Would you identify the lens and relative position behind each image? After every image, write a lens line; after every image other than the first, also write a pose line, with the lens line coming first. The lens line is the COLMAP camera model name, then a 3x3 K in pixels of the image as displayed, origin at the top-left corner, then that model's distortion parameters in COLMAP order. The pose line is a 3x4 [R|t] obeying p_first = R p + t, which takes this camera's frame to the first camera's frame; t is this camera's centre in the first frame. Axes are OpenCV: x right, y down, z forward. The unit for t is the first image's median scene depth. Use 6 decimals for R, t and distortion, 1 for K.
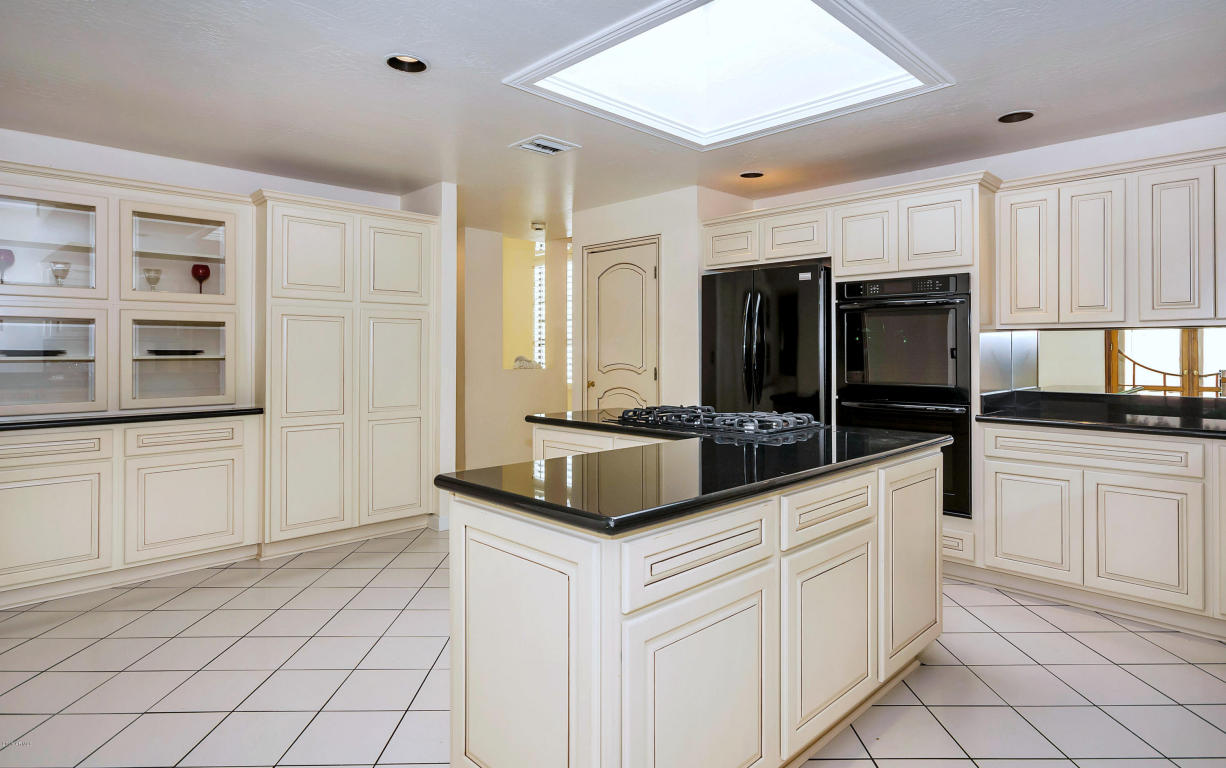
lens RADIAL K [[662.9, 0, 652.5], [0, 662.9, 356.2], [0, 0, 1]] dist [0.001729, 0.002346]
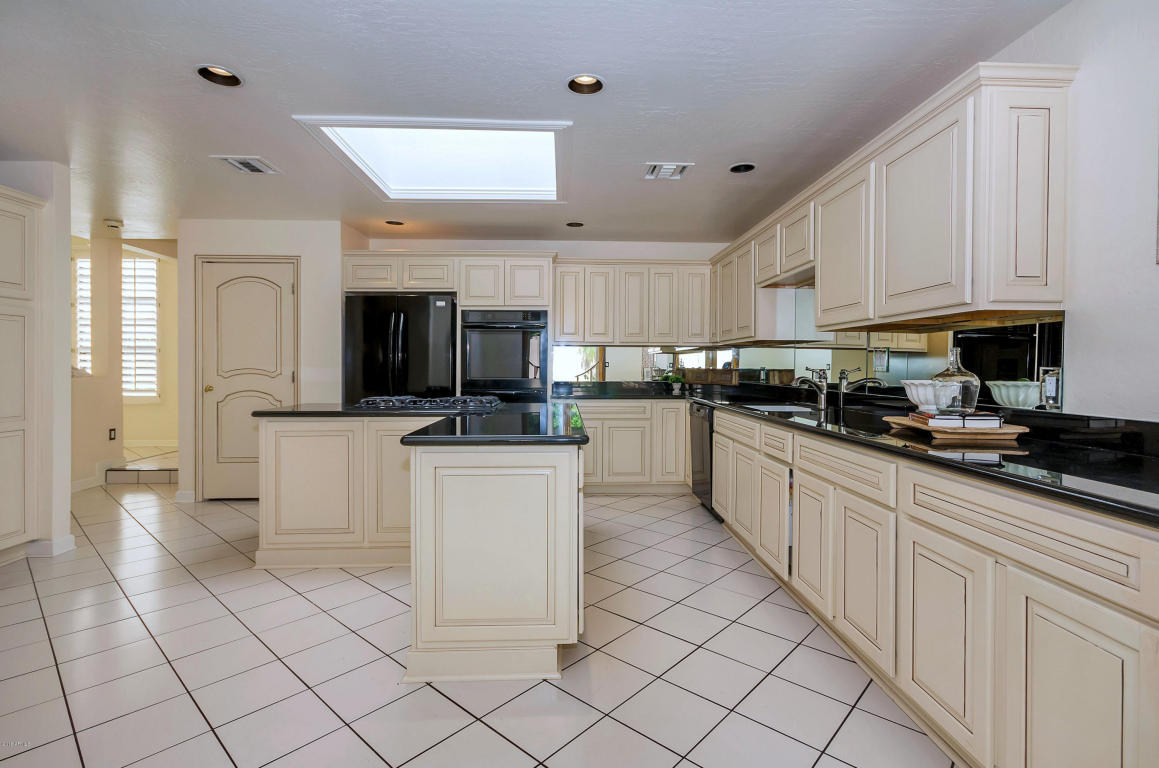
lens RADIAL K [[529.3, 0, 584.2], [0, 529.3, 378.5], [0, 0, 1]] dist [-0.001730, 0.001462]
pose [[0.699337, -0.019699, 0.714520, -0.367238], [0.006639, 0.999756, 0.021065, 0.016530], [-0.714761, -0.009987, 0.699298, -0.005348]]
